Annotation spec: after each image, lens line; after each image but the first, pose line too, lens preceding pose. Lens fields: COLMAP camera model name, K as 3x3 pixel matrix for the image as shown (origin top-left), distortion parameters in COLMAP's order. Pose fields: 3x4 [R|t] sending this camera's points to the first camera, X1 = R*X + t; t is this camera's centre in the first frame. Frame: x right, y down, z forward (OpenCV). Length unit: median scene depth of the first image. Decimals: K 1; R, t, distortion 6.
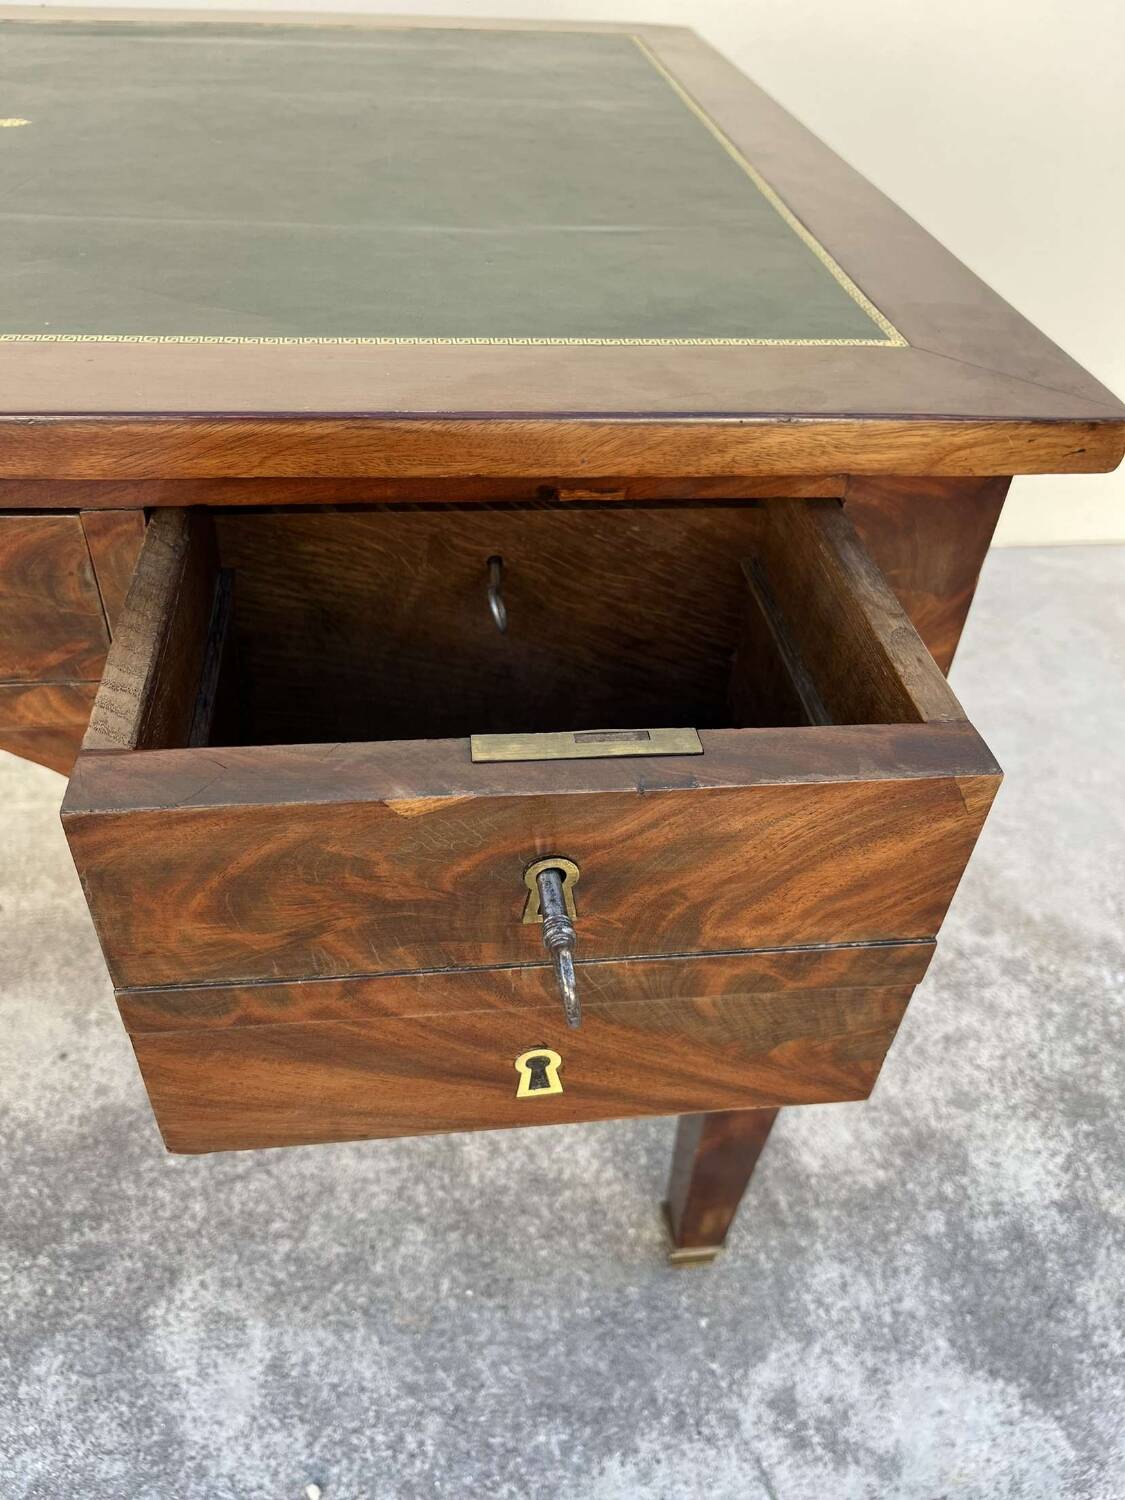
lens RADIAL K [[1144.3, 0, 556.3], [0, 1144.3, 759.4], [0, 0, 1]] dist [0.060396, -0.092386]
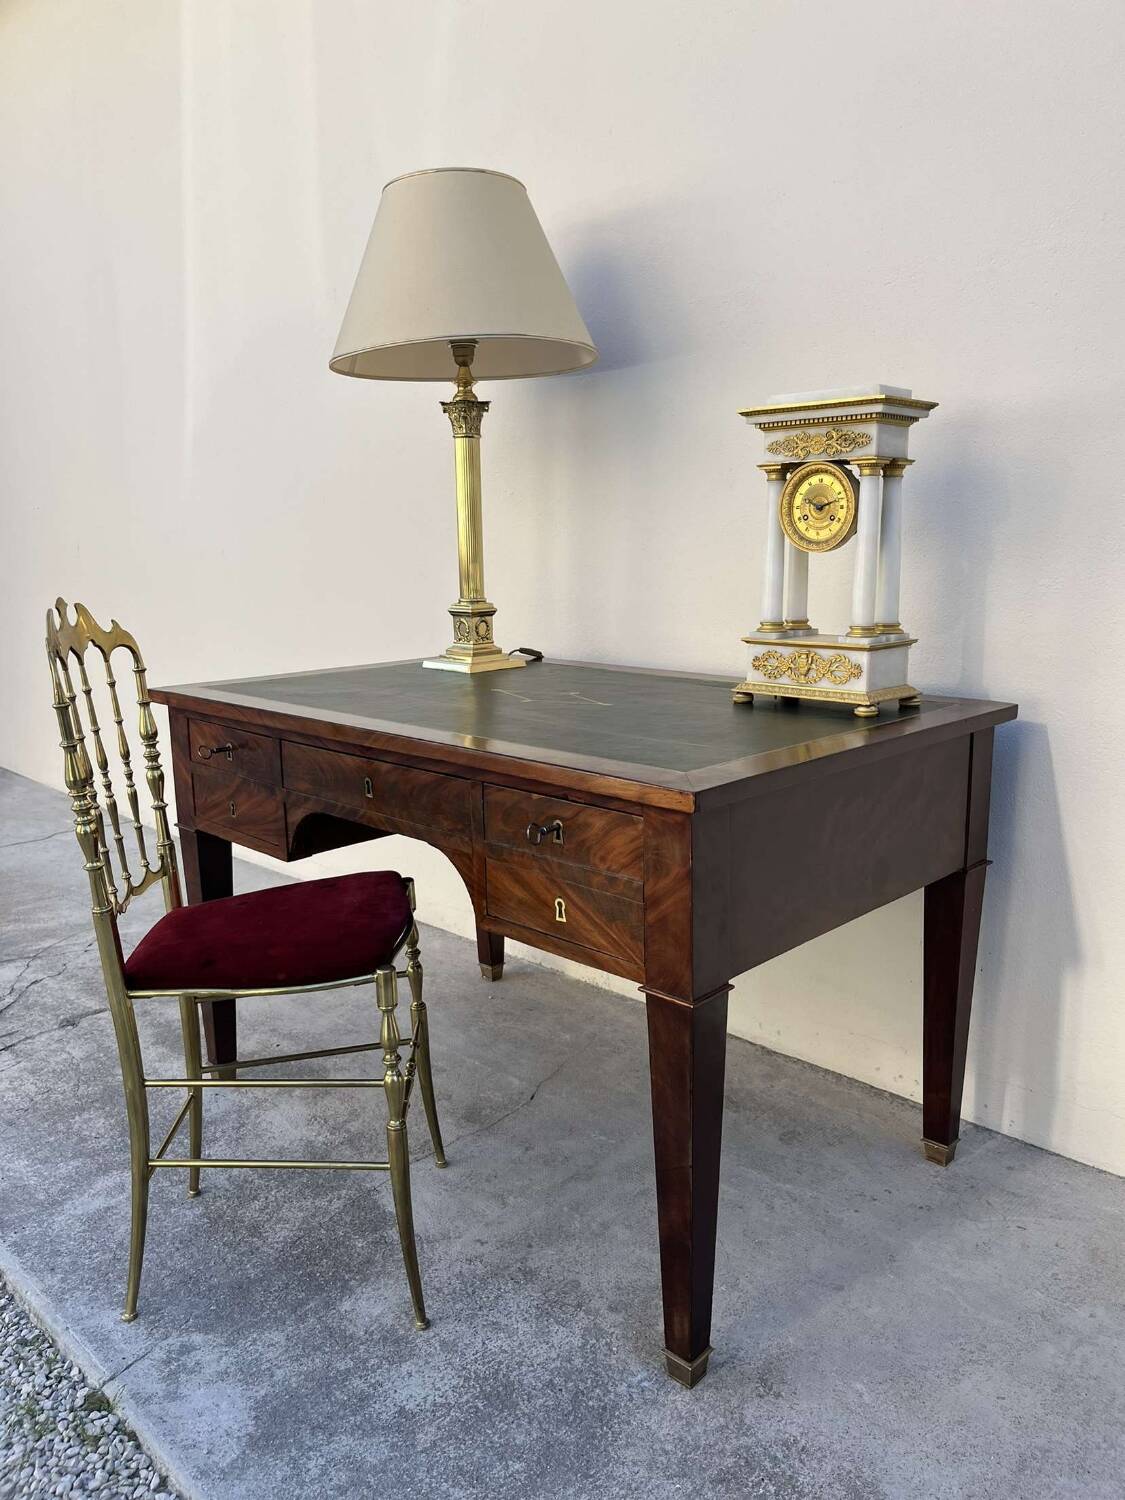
lens RADIAL K [[1144.3, 0, 567.0], [0, 1144.3, 738.8], [0, 0, 1]] dist [0.060396, -0.092386]
pose [[0.610689, 0.080978, -0.787720, 1.630635], [-0.481779, 0.827460, -0.288442, 0.030664], [0.628449, 0.555655, 0.544334, -0.064918]]
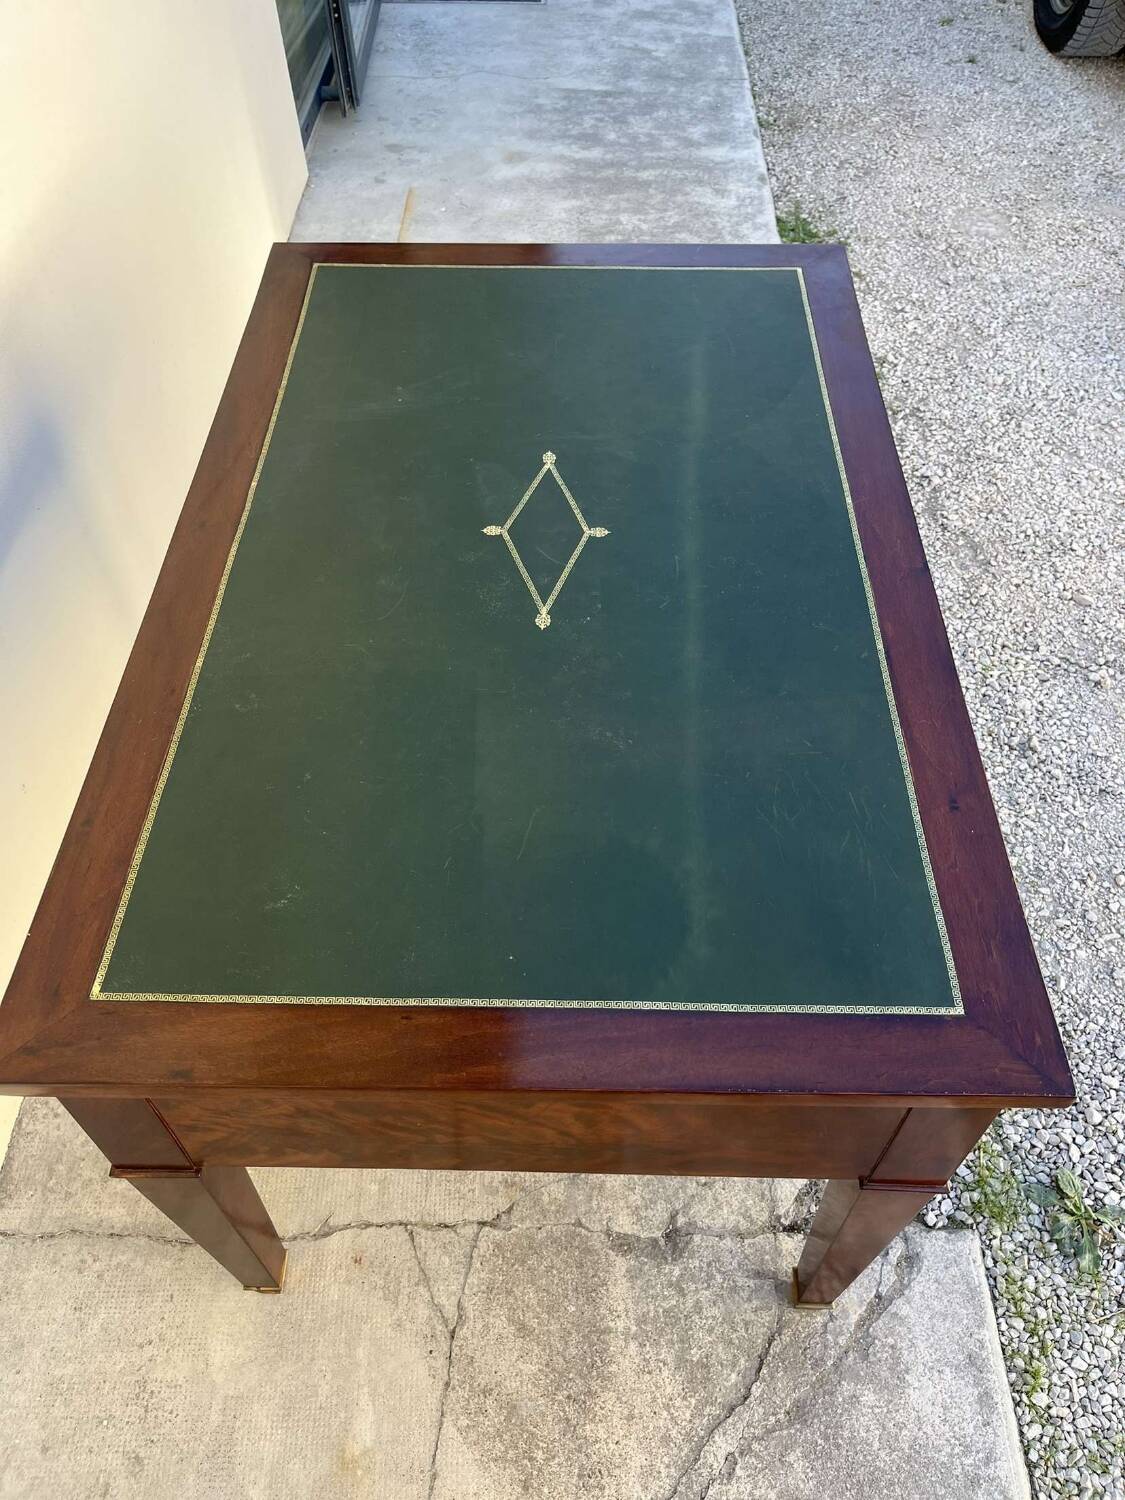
lens RADIAL K [[1144.3, 0, 573.0], [0, 1144.3, 762.0], [0, 0, 1]] dist [0.060396, -0.092386]
pose [[0.127592, -0.806383, 0.577465, -1.384972], [0.656452, 0.505109, 0.560299, -0.926880], [-0.743499, 0.307588, 0.593800, -0.025943]]
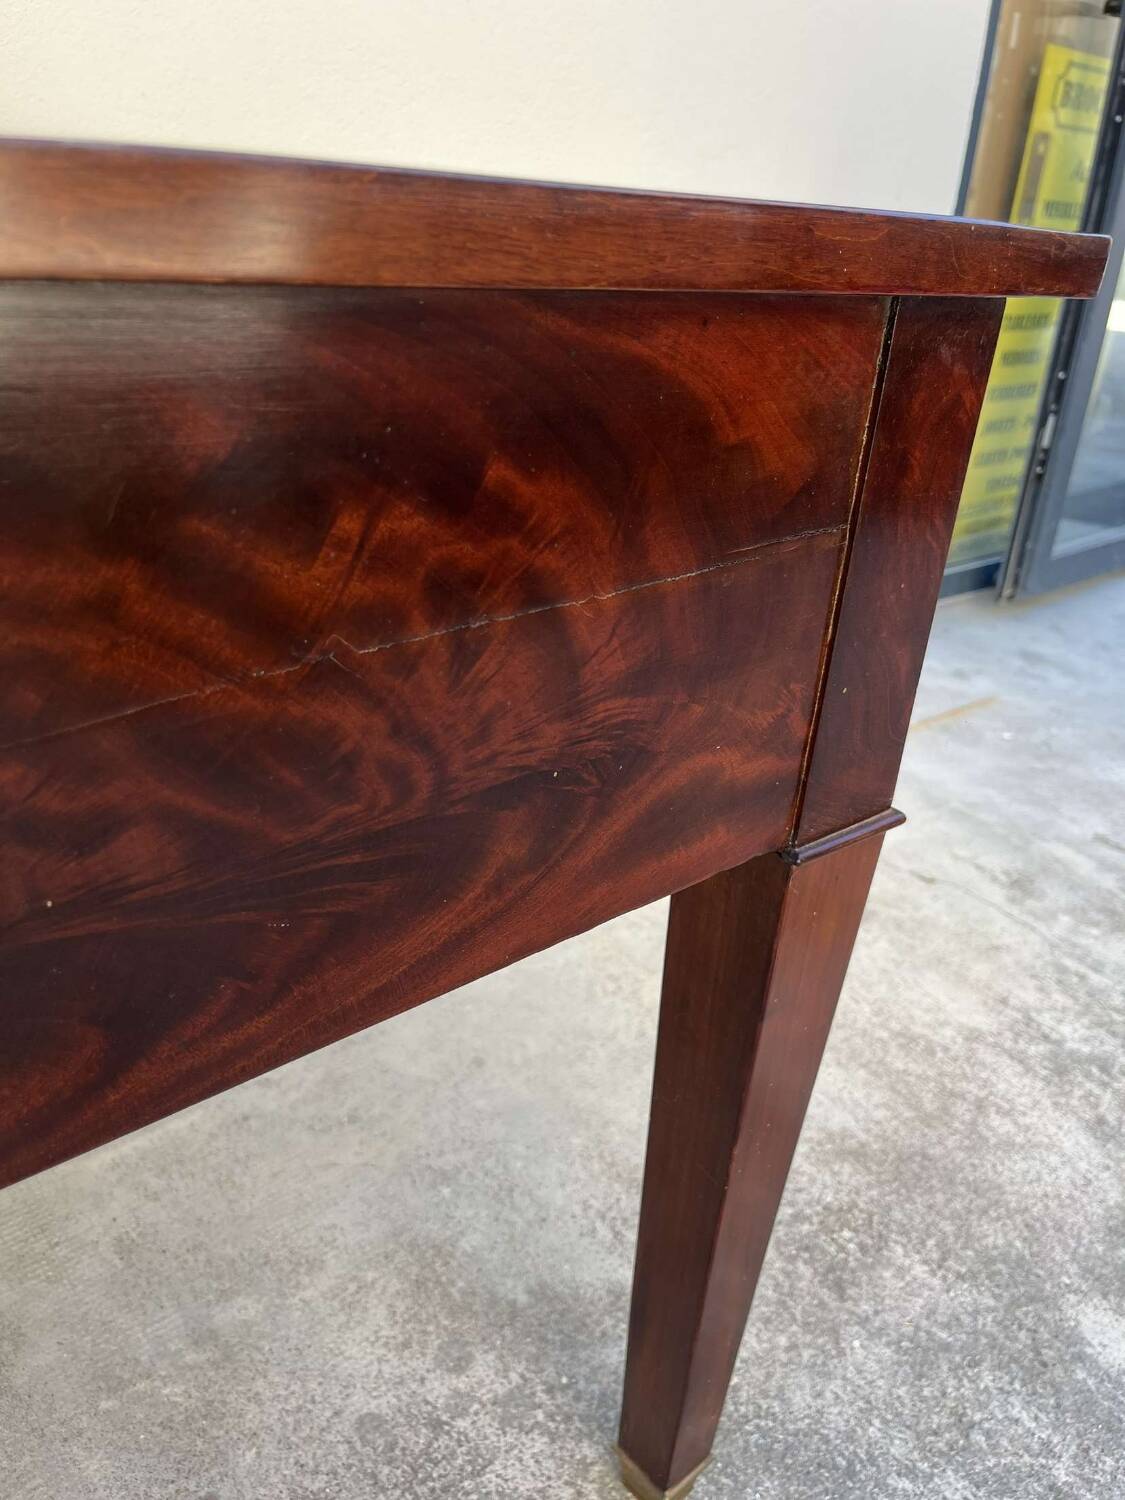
lens RADIAL K [[1144.3, 0, 581.5], [0, 1144.3, 752.6], [0, 0, 1]] dist [0.060396, -0.092386]
pose [[0.839296, -0.230484, 0.492401, 0.237880], [0.331350, 0.934898, -0.127176, -0.089864], [-0.431032, 0.269895, 0.861027, 0.394392]]
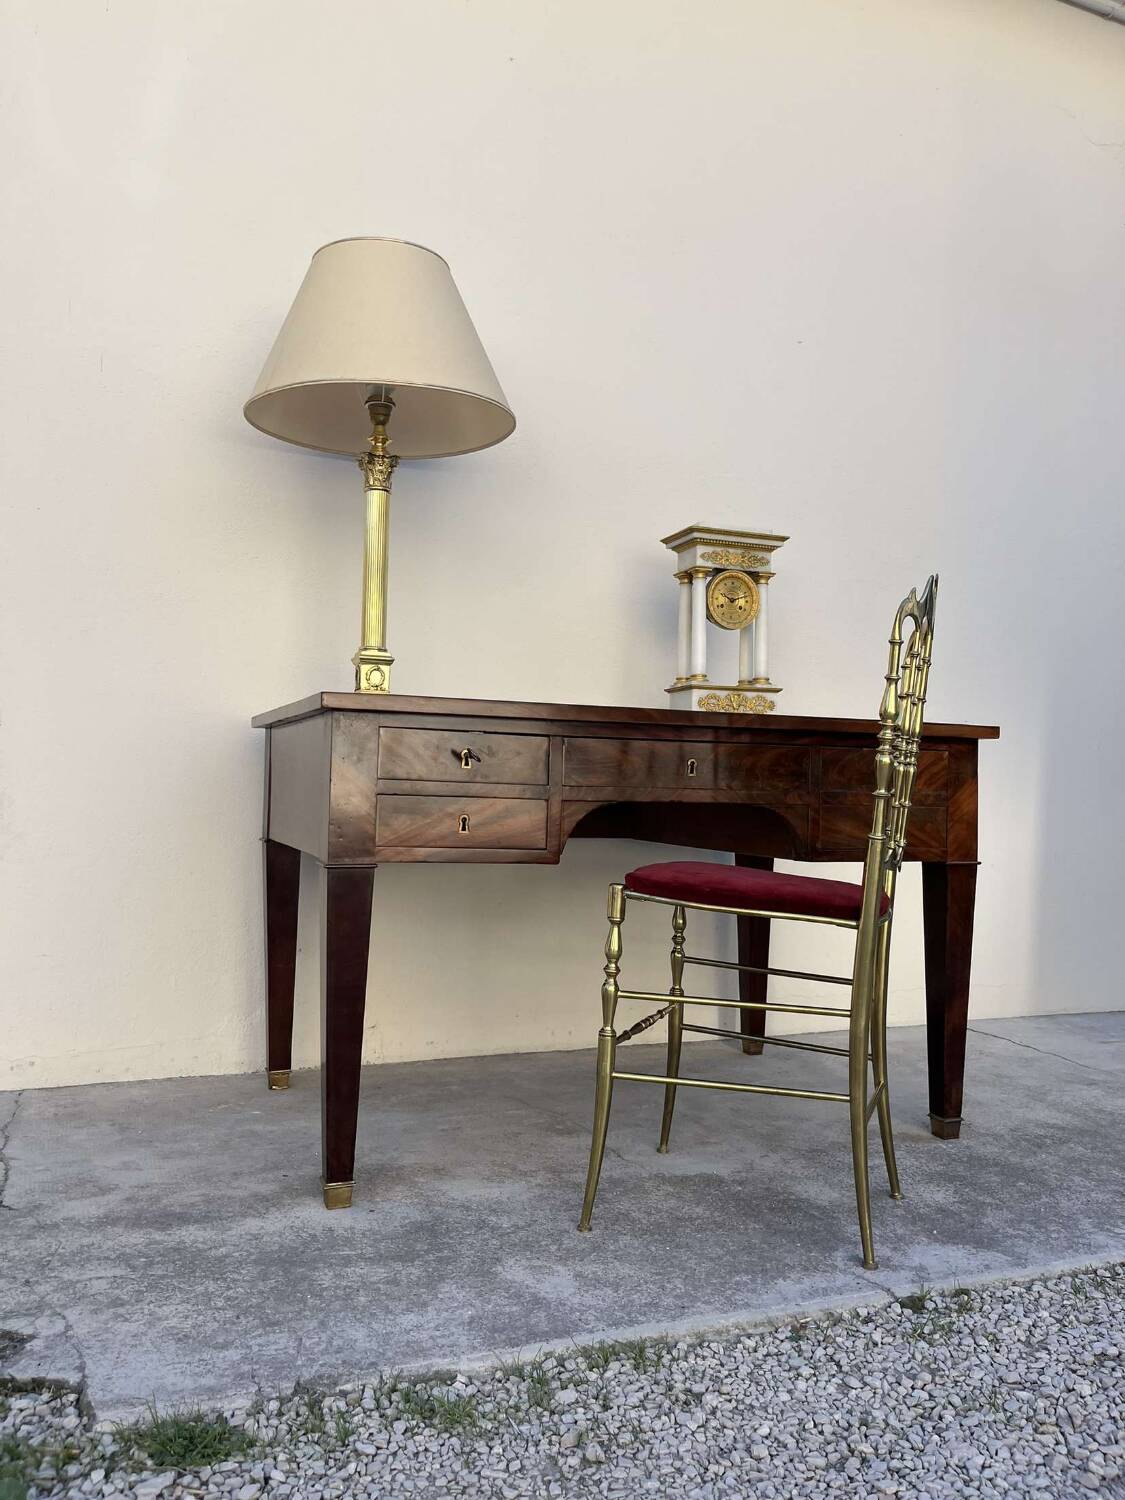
lens RADIAL K [[1144.3, 0, 560.2], [0, 1144.3, 756.6], [0, 0, 1]] dist [0.060396, -0.092386]
pose [[0.968790, -0.026412, 0.246473, -0.603429], [0.184011, 0.742849, -0.643673, 0.945584], [-0.166091, 0.668938, 0.724525, -0.672688]]
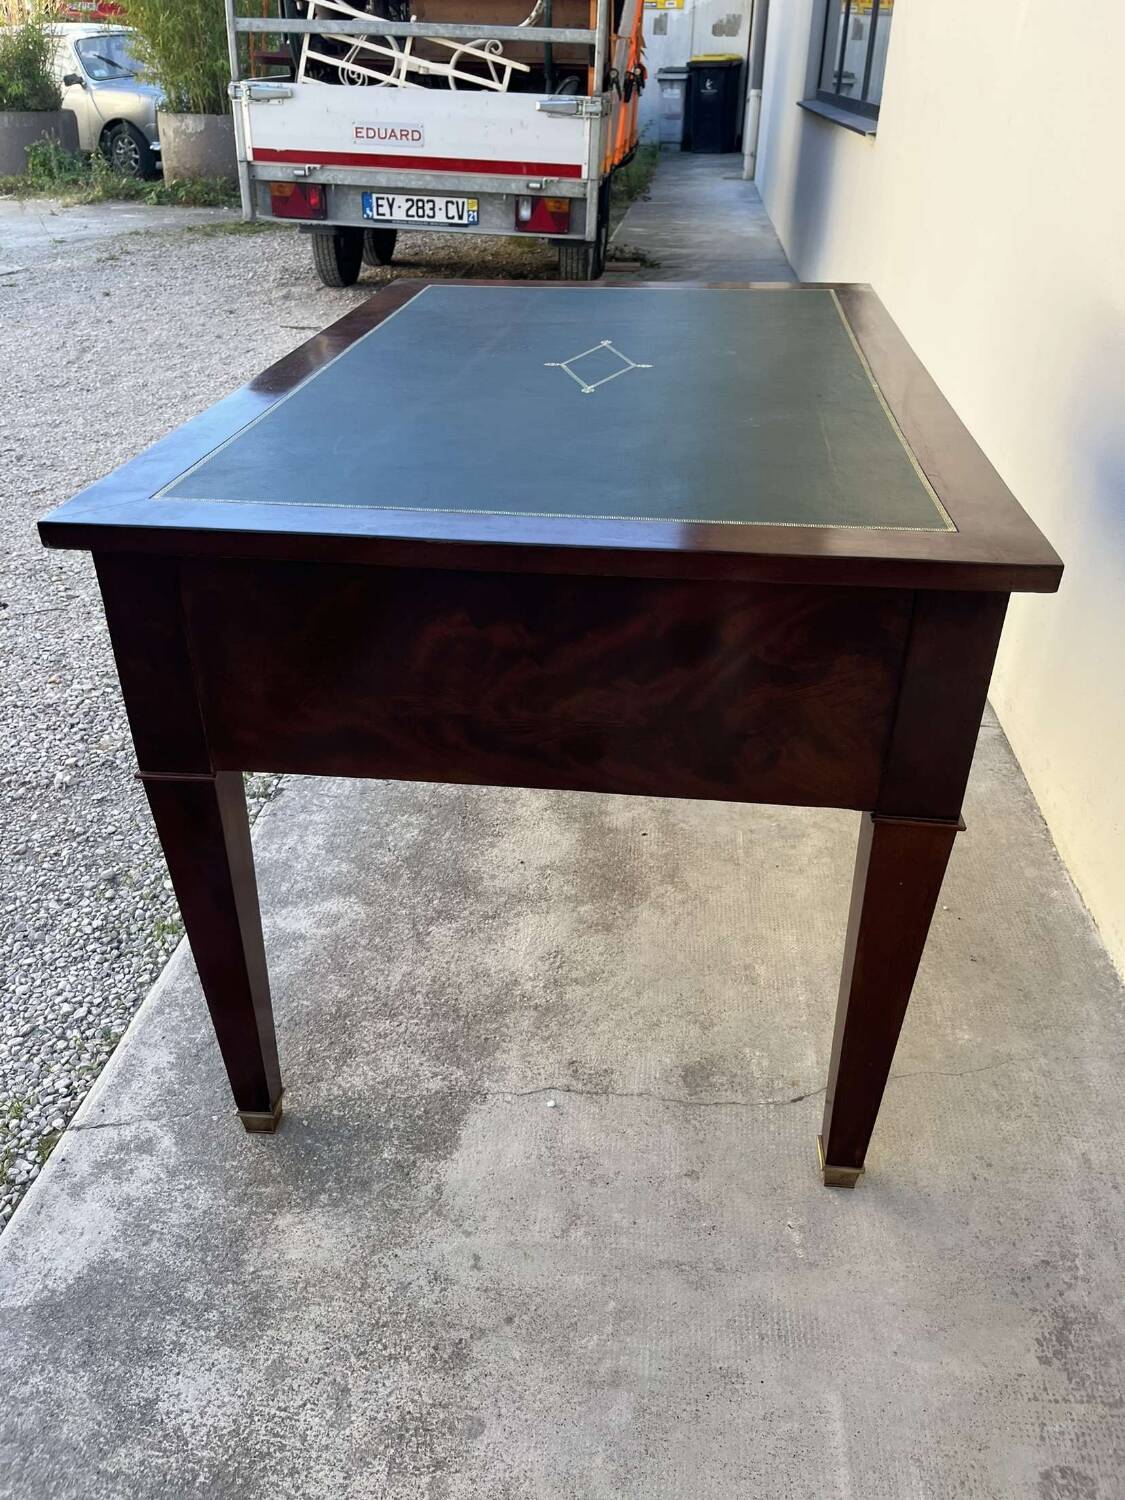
lens RADIAL K [[1144.3, 0, 549.4], [0, 1144.3, 746.3], [0, 0, 1]] dist [0.060396, -0.092386]
pose [[-0.240719, 0.447023, -0.861525, 1.037748], [-0.643025, 0.591432, 0.486546, -0.762636], [0.727030, 0.671103, 0.145078, 0.732305]]
